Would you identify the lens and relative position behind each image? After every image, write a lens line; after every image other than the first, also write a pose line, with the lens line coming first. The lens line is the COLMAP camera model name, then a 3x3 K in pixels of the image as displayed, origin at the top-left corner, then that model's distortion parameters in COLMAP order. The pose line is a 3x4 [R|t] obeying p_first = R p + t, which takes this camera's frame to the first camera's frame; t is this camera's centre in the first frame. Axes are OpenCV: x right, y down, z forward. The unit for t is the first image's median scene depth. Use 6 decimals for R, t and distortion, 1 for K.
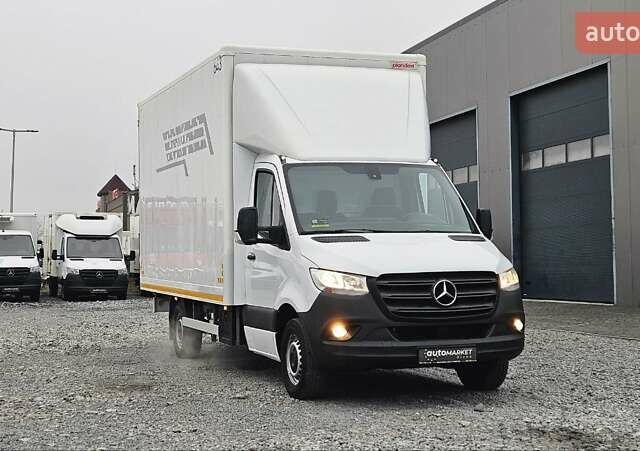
lens RADIAL K [[1073.8, 0, 313.3], [0, 1073.8, 220.8], [0, 0, 1]] dist [0.074367, 0.000000]
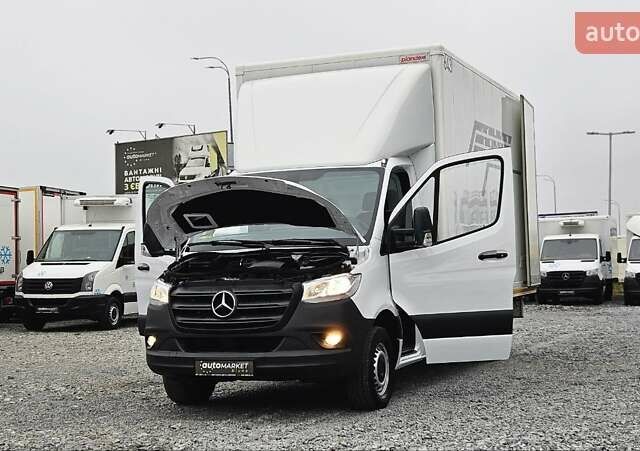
lens RADIAL K [[1069.2, 0, 326.9], [0, 1069.2, 231.1], [0, 0, 1]] dist [0.130637, 0.000000]
pose [[0.744770, -0.030670, -0.666616, 0.795157], [0.036638, 0.999316, -0.005043, 0.008257], [0.666314, -0.020668, 0.745384, 0.317188]]
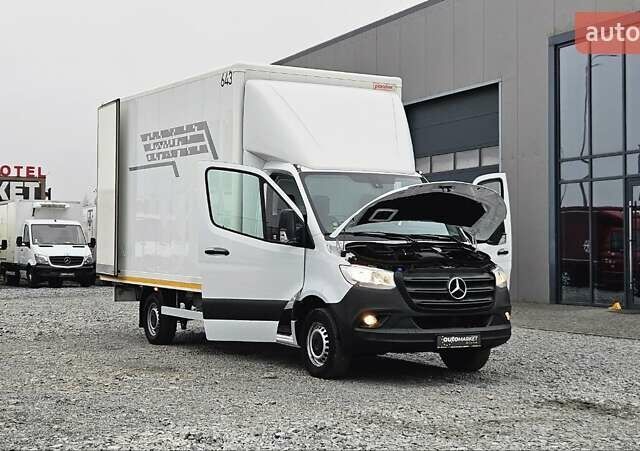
lens RADIAL K [[1073.2, 0, 307.7], [0, 1073.2, 218.6], [0, 0, 1]] dist [0.078117, 0.000000]
pose [[0.985151, 0.026545, 0.169624, -0.227704], [-0.027388, 0.999621, 0.002632, -0.007660], [-0.169490, -0.007238, 0.985505, -0.126882]]
